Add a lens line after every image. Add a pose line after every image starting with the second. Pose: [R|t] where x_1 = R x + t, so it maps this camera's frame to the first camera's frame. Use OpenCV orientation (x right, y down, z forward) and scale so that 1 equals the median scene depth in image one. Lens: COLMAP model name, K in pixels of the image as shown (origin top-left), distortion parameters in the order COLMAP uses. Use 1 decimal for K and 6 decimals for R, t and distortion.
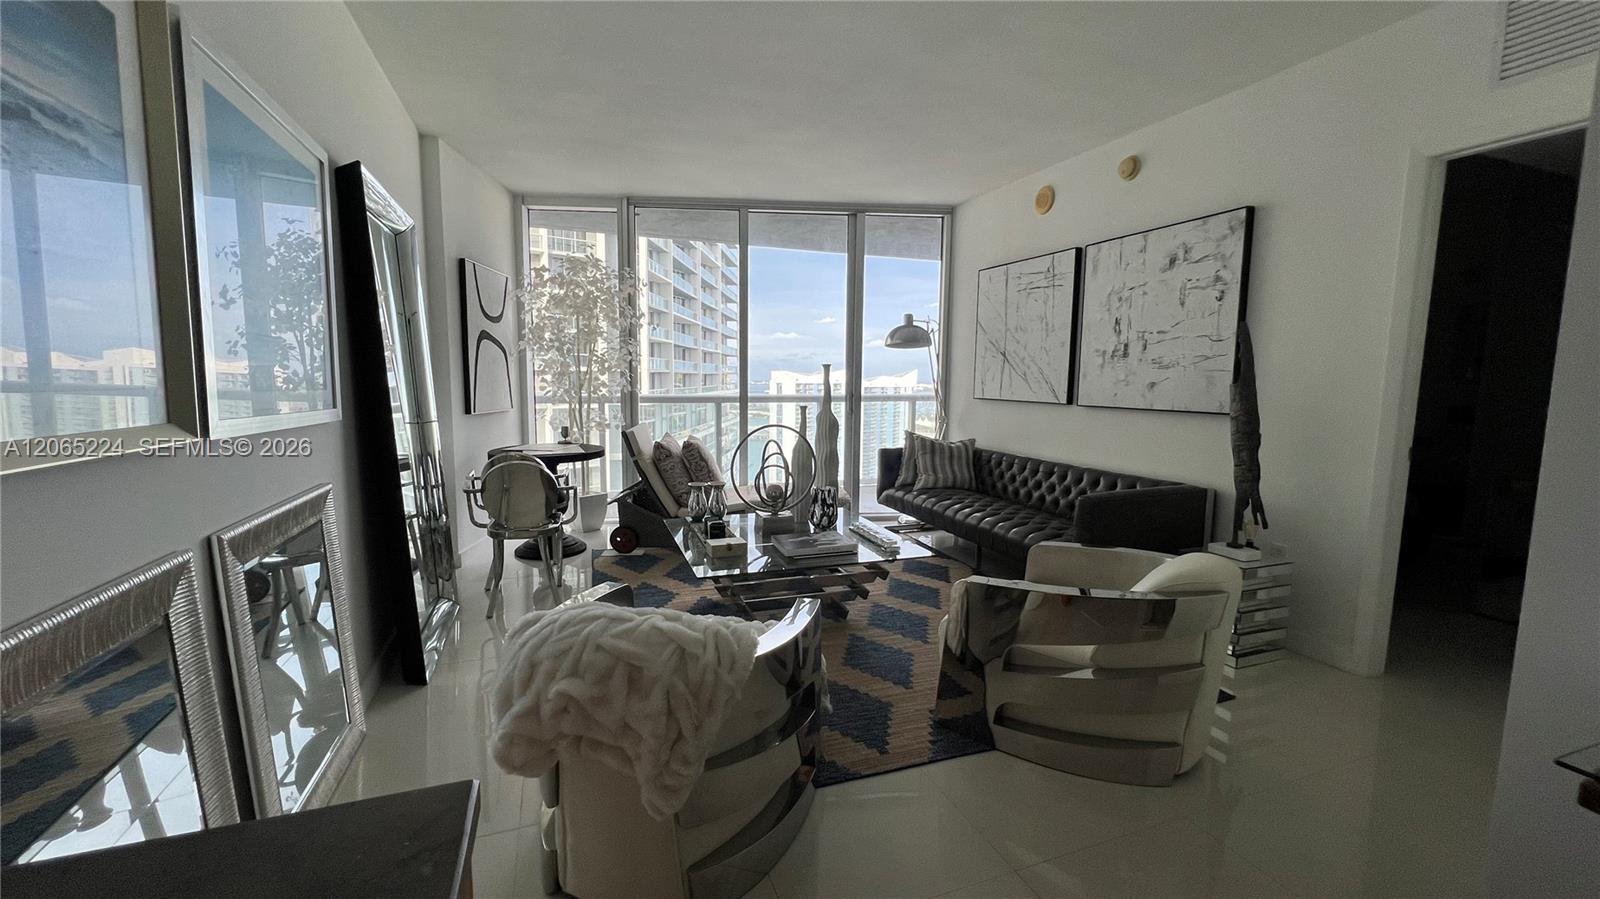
lens RADIAL K [[642.5, 0, 801.3], [0, 642.5, 449.0], [0, 0, 1]] dist [-0.002336, -0.000390]
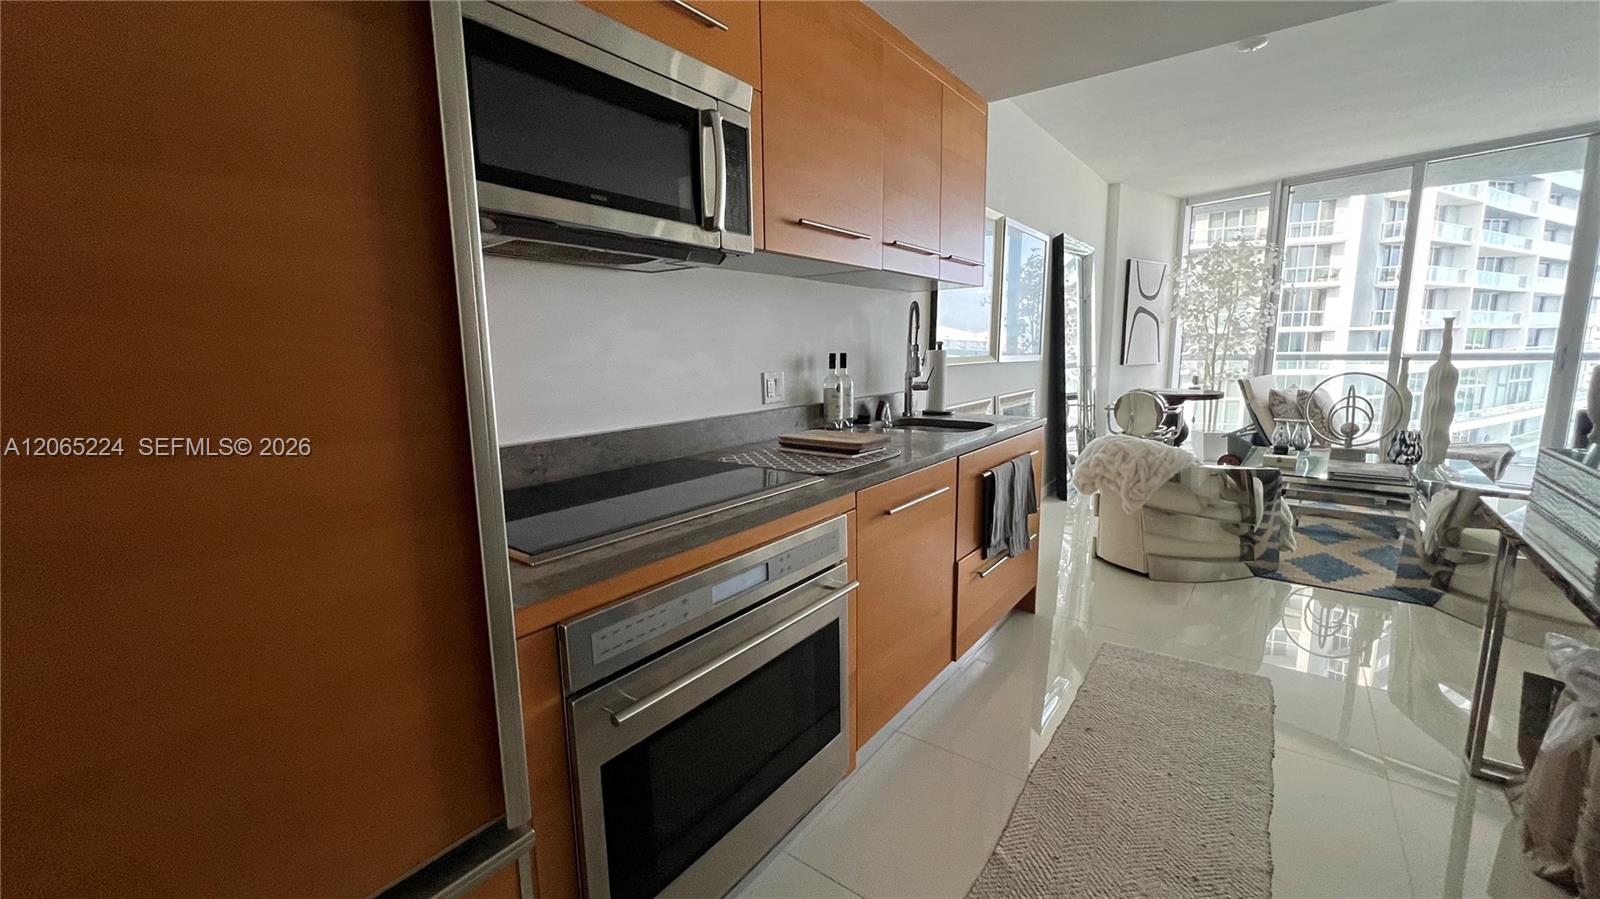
lens RADIAL K [[642.5, 0, 799.1], [0, 642.5, 448.7], [0, 0, 1]] dist [-0.002336, -0.000390]
pose [[0.535282, 0.114298, -0.836905, 0.332305], [-0.070651, 0.993389, 0.090481, 0.054835], [0.841714, 0.010696, 0.539818, -0.411036]]
